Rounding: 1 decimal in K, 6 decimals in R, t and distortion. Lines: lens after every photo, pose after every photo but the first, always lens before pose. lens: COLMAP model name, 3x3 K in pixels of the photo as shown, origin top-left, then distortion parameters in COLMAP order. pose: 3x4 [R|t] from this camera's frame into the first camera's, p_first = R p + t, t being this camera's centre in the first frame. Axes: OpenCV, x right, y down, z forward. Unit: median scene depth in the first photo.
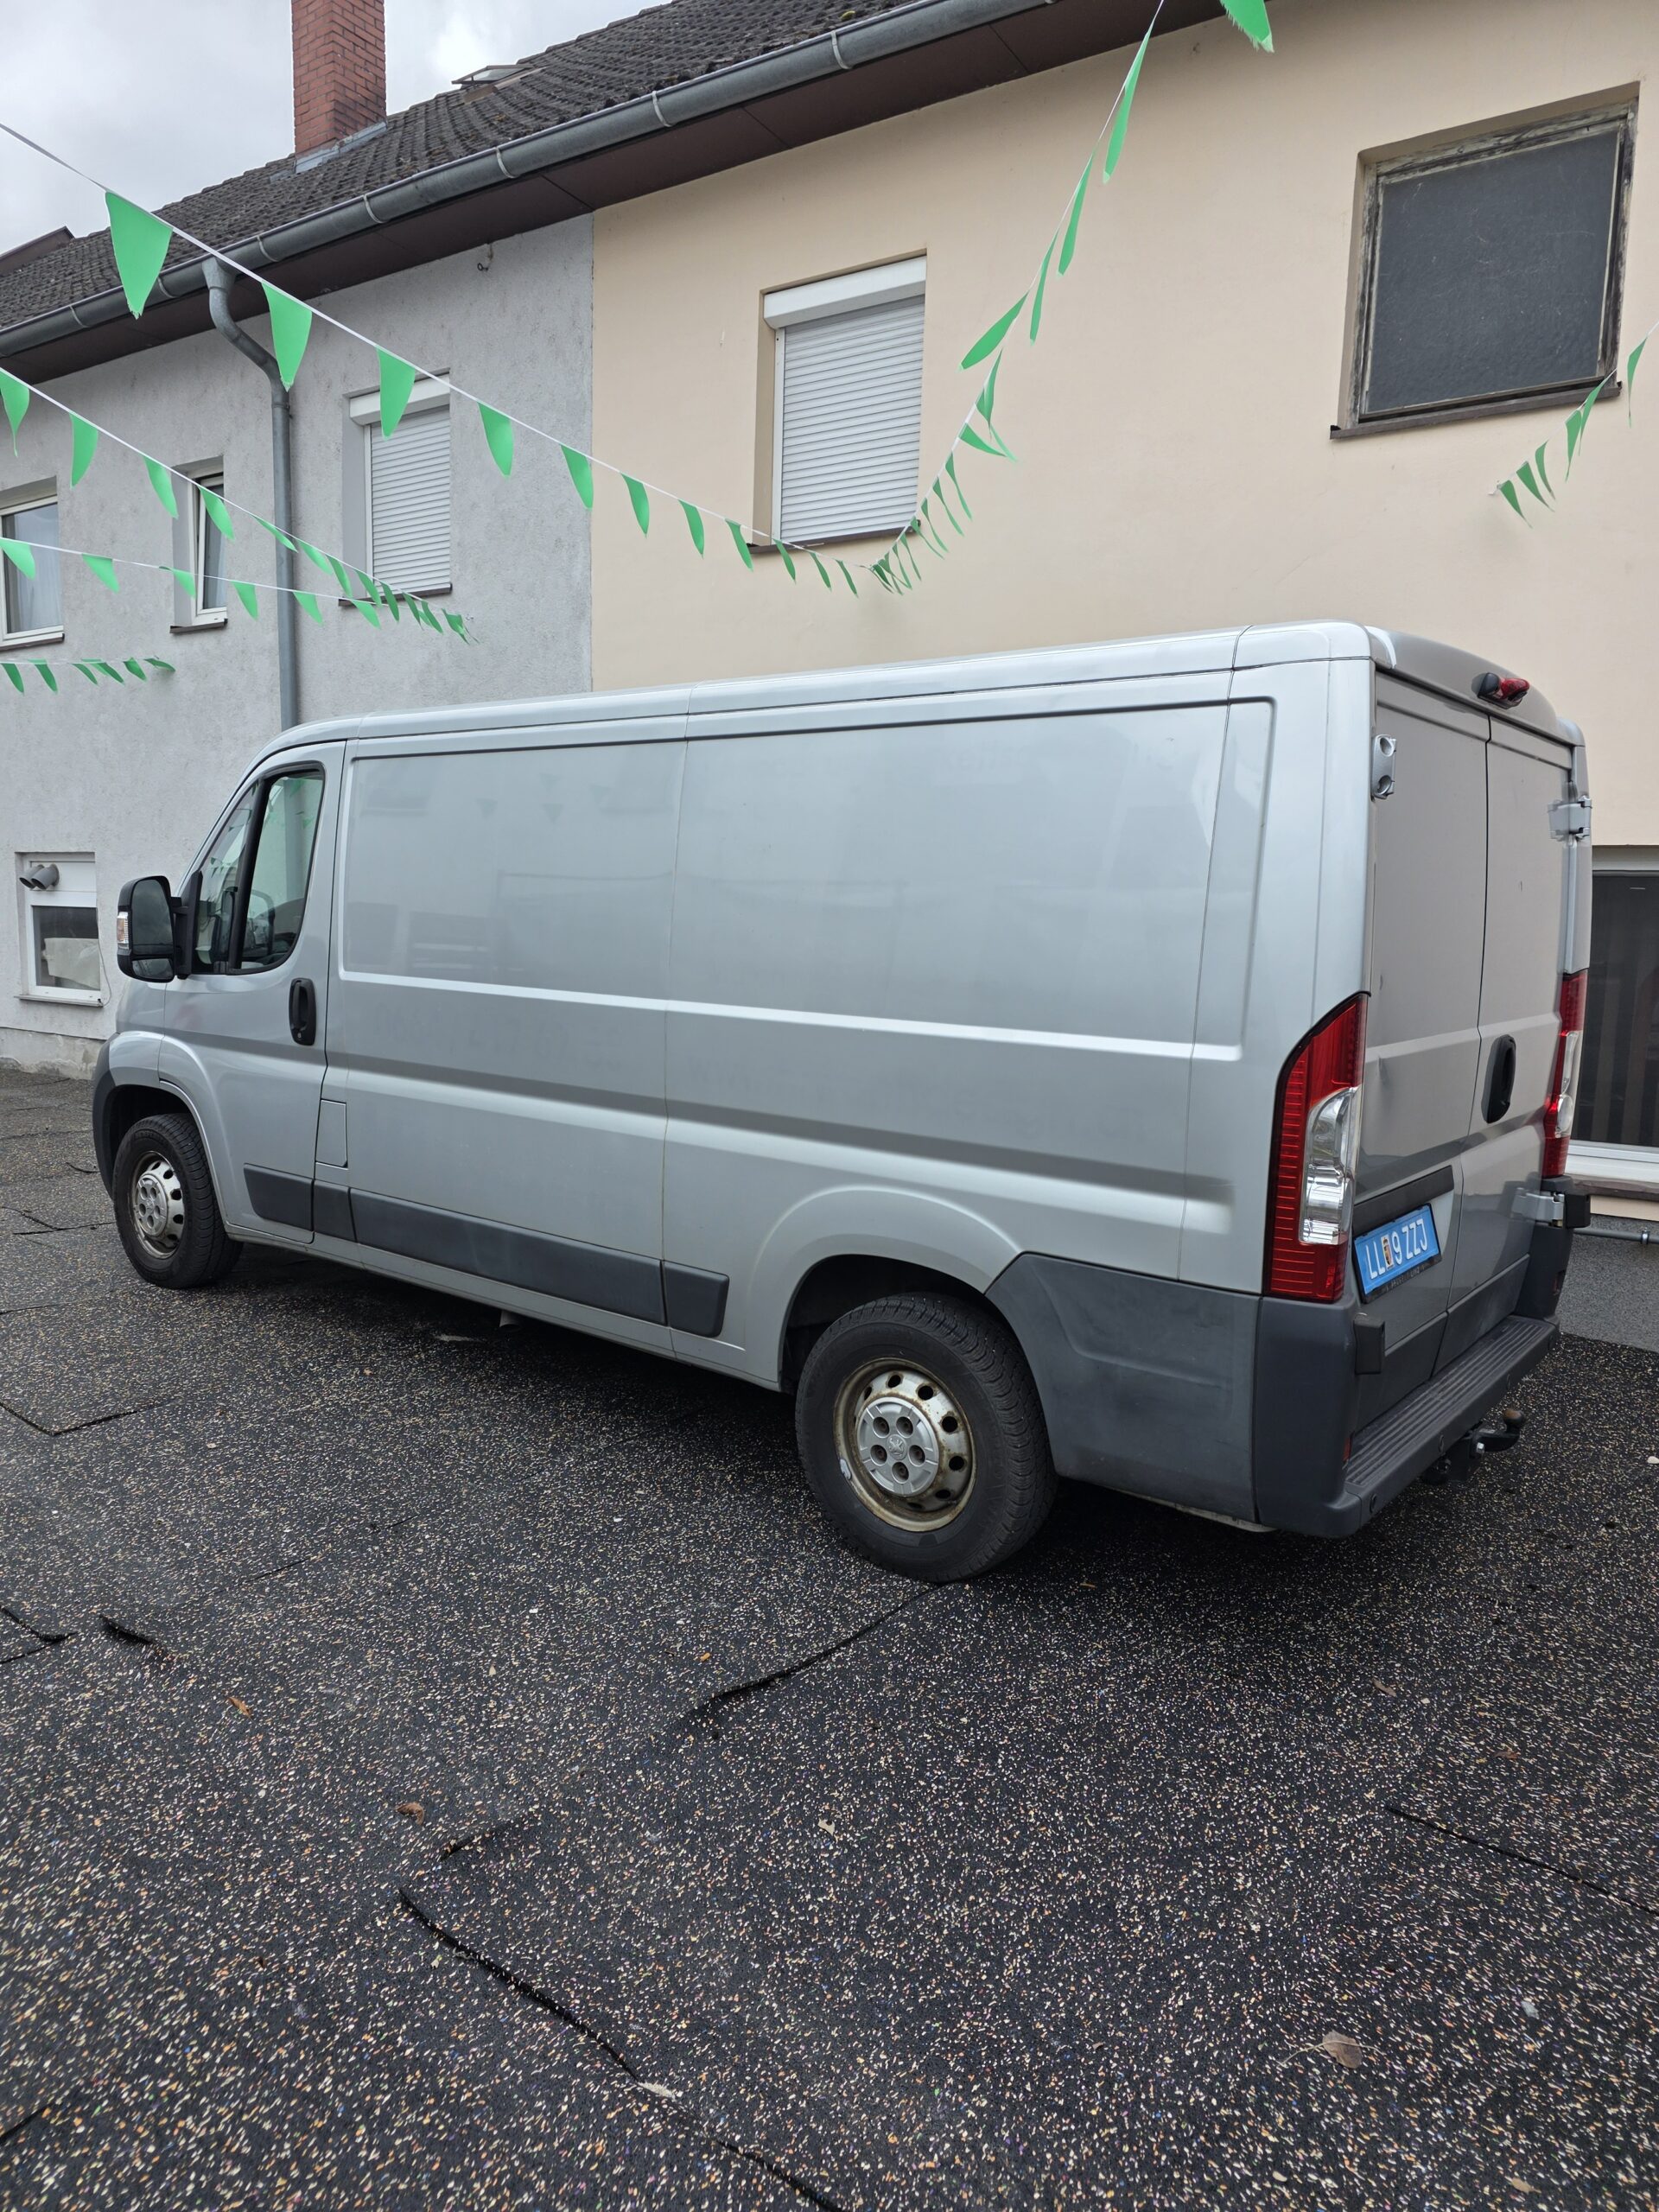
lens RADIAL K [[1508.7, 0, 823.6], [0, 1508.7, 1105.8], [0, 0, 1]] dist [0.055348, -0.052218]
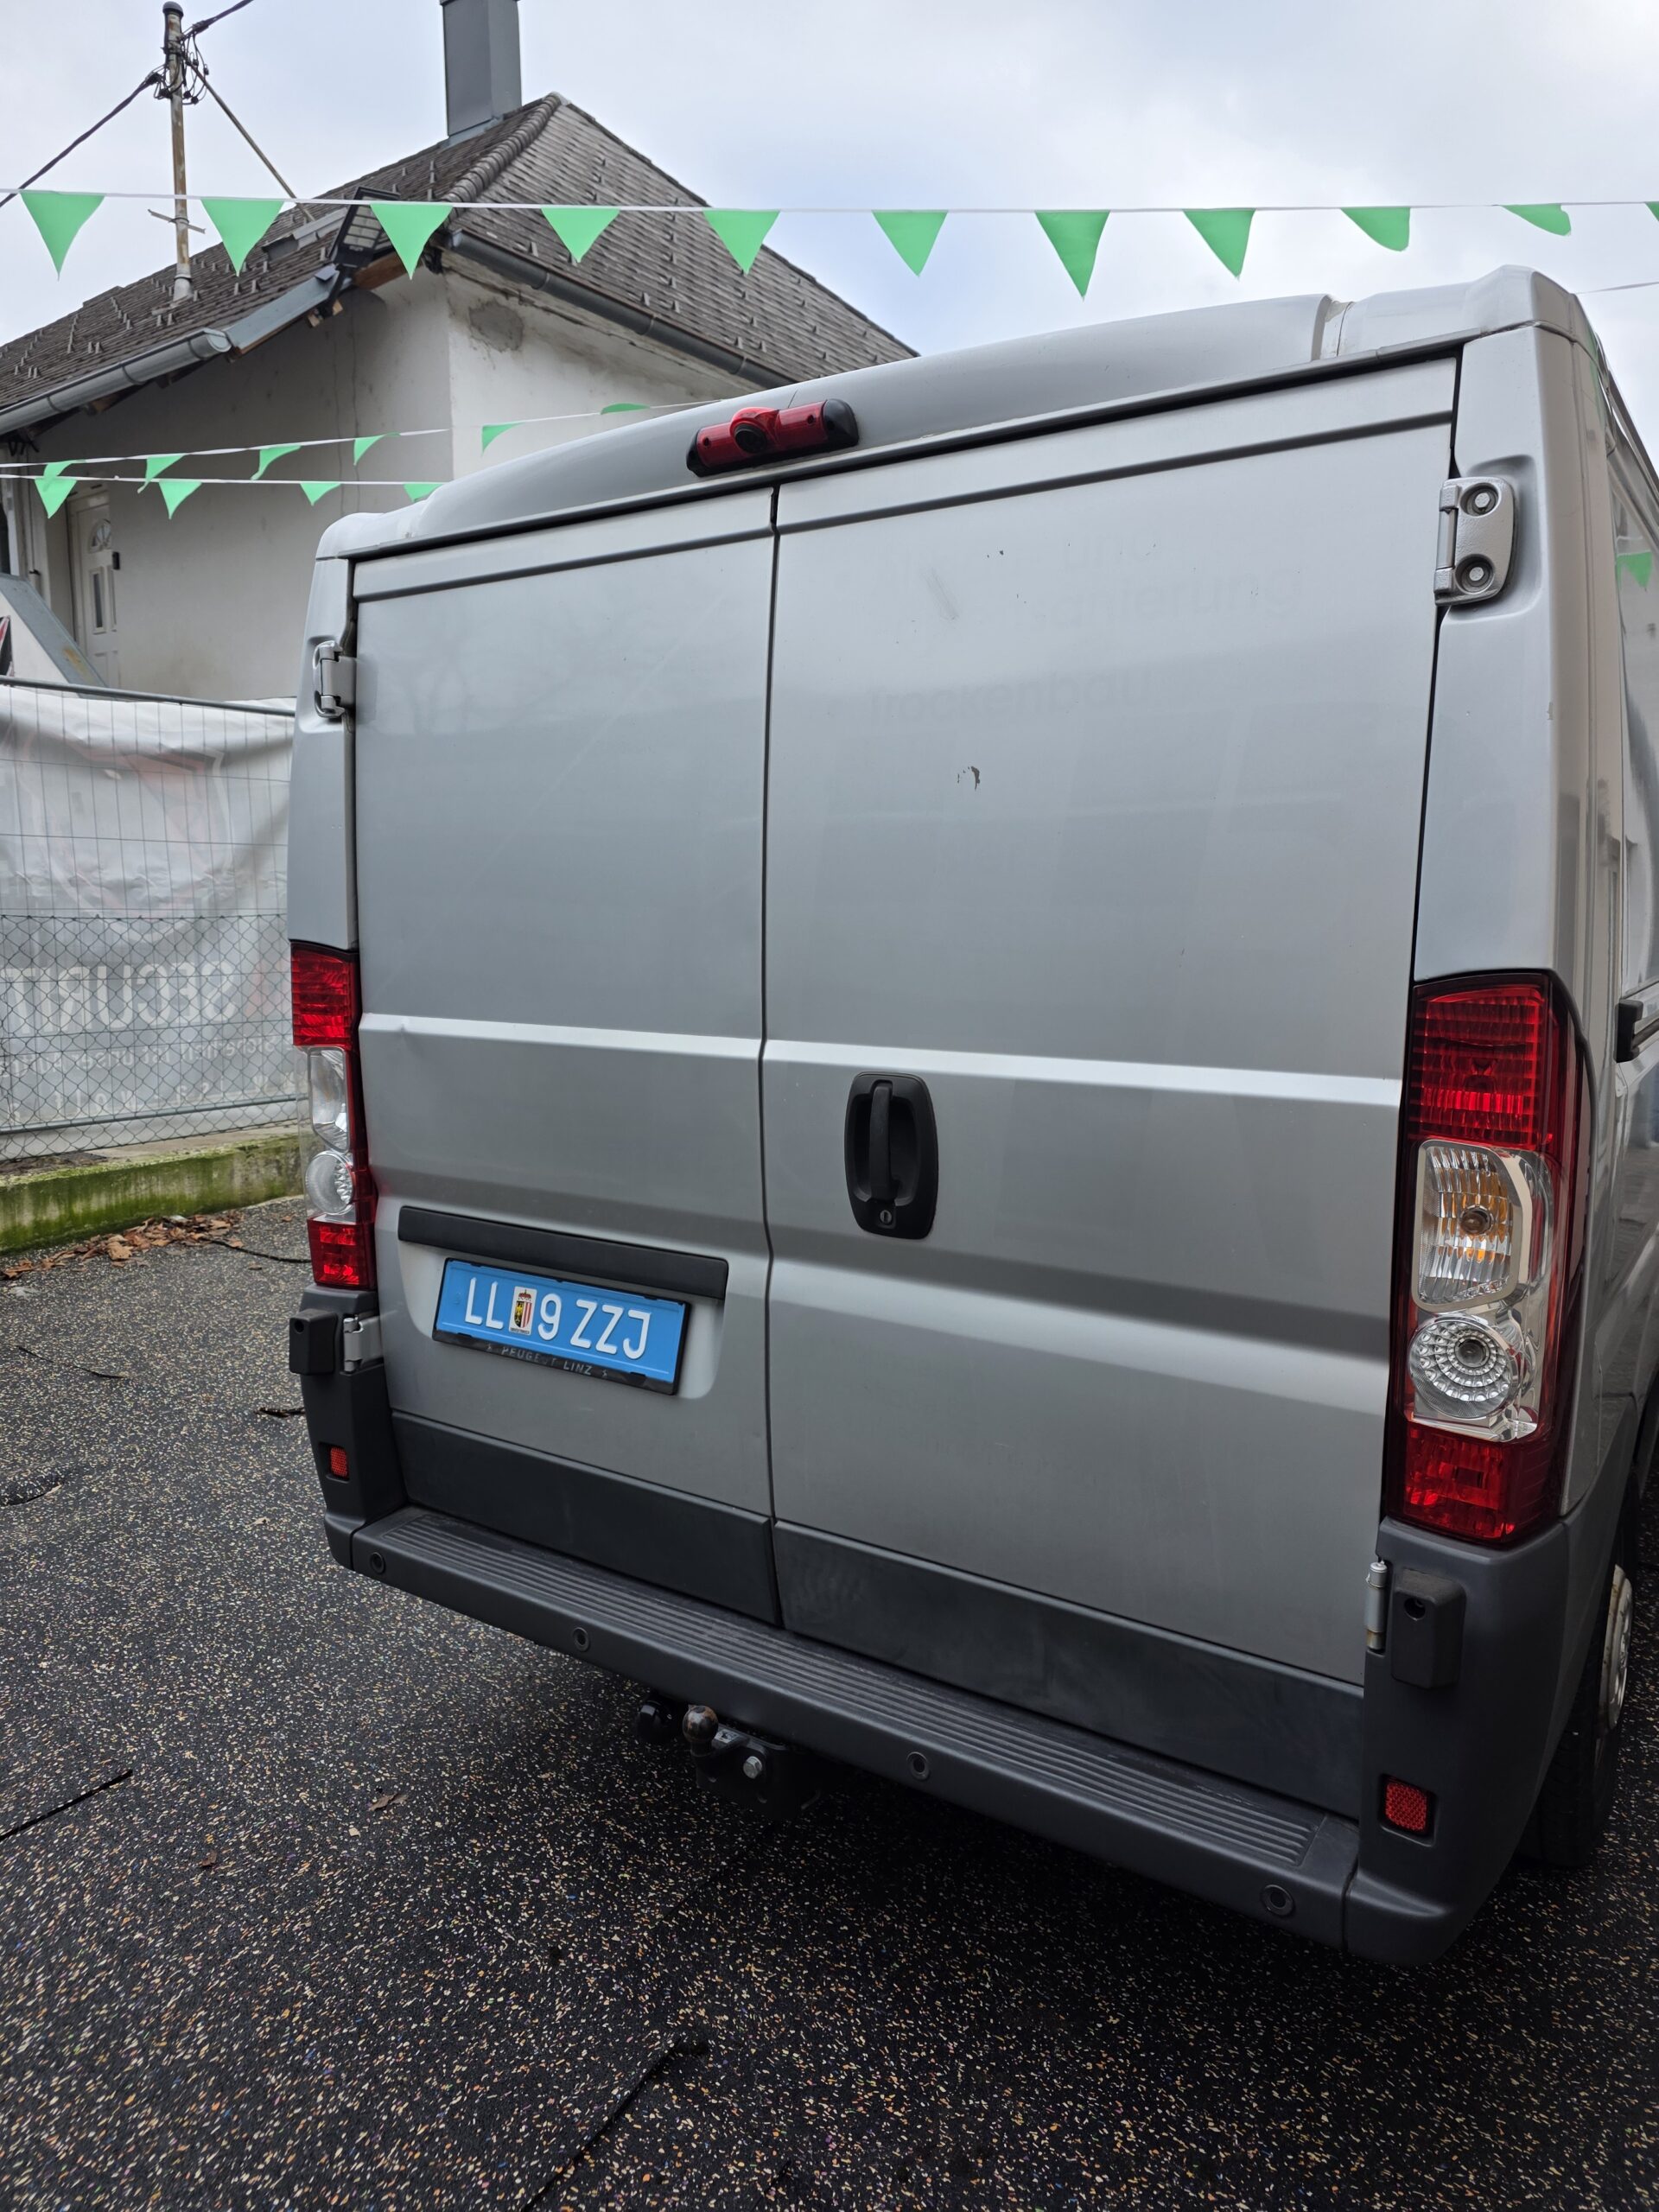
lens RADIAL K [[1508.7, 0, 820.7], [0, 1508.7, 1098.9], [0, 0, 1]] dist [0.055348, -0.052218]
pose [[0.057314, 0.105509, -0.992765, 1.303205], [-0.136711, 0.985862, 0.096883, -0.117195], [0.988952, 0.130169, 0.070927, 1.265433]]
